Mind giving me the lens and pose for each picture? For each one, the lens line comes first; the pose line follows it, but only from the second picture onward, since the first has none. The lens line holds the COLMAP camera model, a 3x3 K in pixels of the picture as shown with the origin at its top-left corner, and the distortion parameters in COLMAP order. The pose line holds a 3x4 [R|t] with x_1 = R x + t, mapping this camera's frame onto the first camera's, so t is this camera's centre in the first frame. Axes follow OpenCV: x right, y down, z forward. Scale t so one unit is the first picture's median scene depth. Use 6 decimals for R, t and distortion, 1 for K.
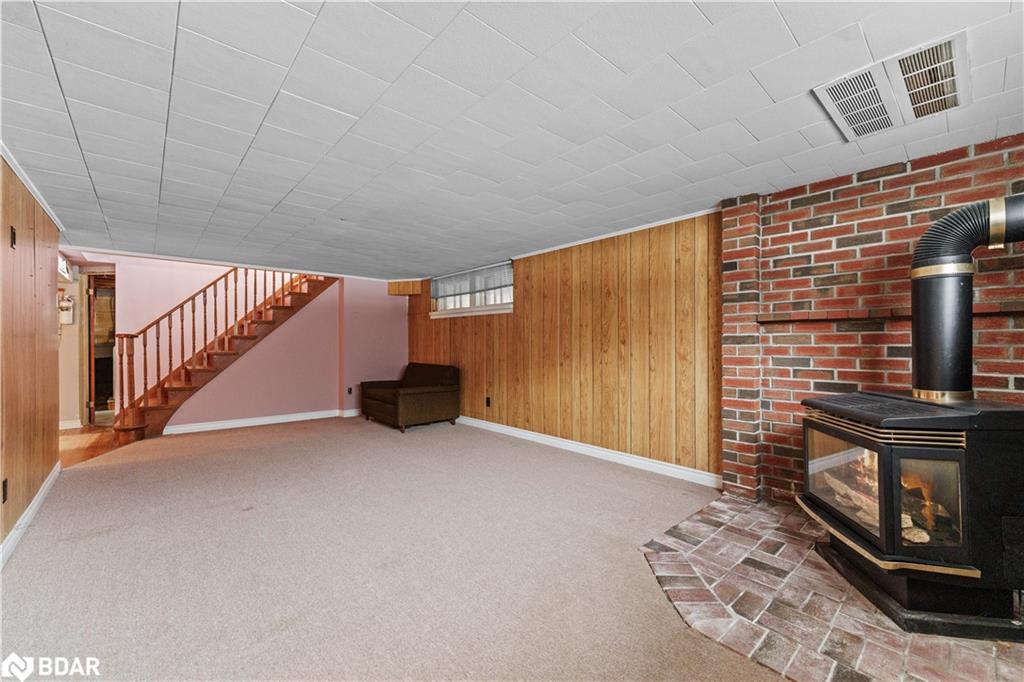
lens RADIAL K [[414.9, 0, 513.2], [0, 414.9, 342.3], [0, 0, 1]] dist [-0.000388, 0.000441]
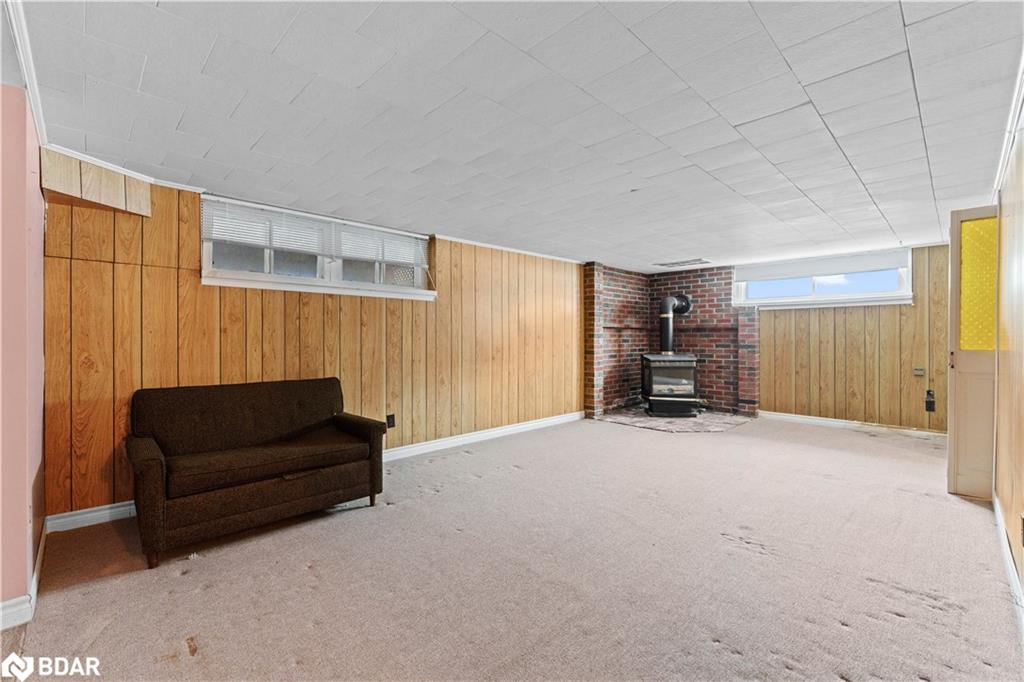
lens RADIAL K [[440.0, 0, 519.7], [0, 440.0, 341.5], [0, 0, 1]] dist [-0.001001, 0.000447]
pose [[-0.061828, -0.010675, 0.998030, -1.099268], [-0.000738, 0.999943, 0.010650, -0.001597], [-0.998087, -0.000078, -0.061832, 1.100018]]
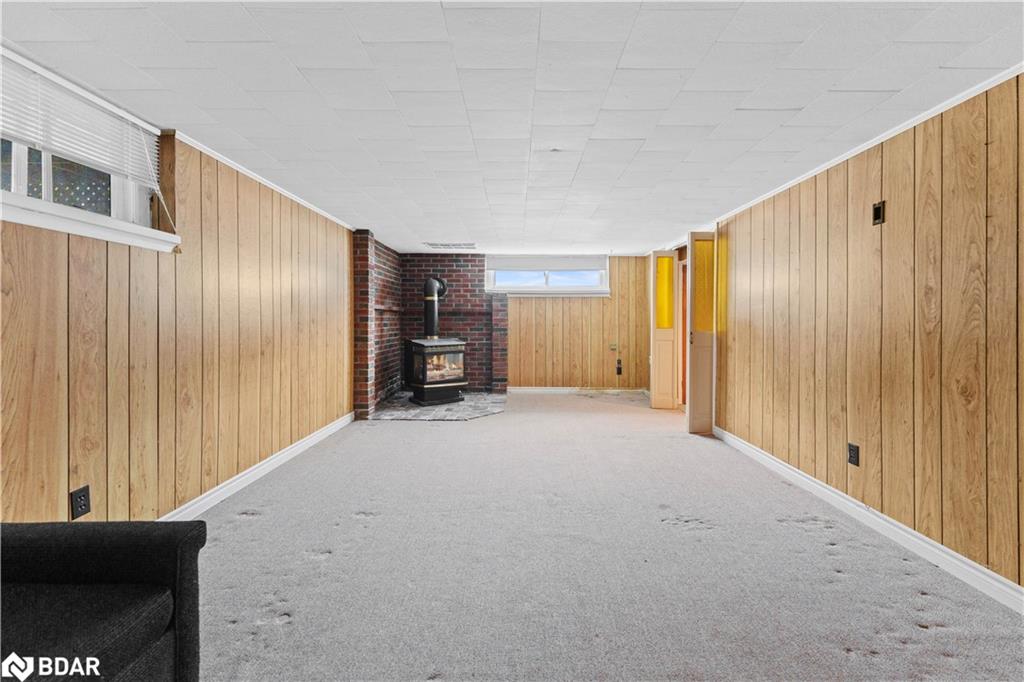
lens RADIAL K [[414.9, 0, 519.6], [0, 414.9, 323.7], [0, 0, 1]] dist [-0.000388, 0.000441]
pose [[-0.751874, -0.007759, 0.659261, -0.714709], [-0.004215, 0.999967, 0.006961, -0.002026], [-0.659293, 0.002455, -0.751882, 1.354307]]
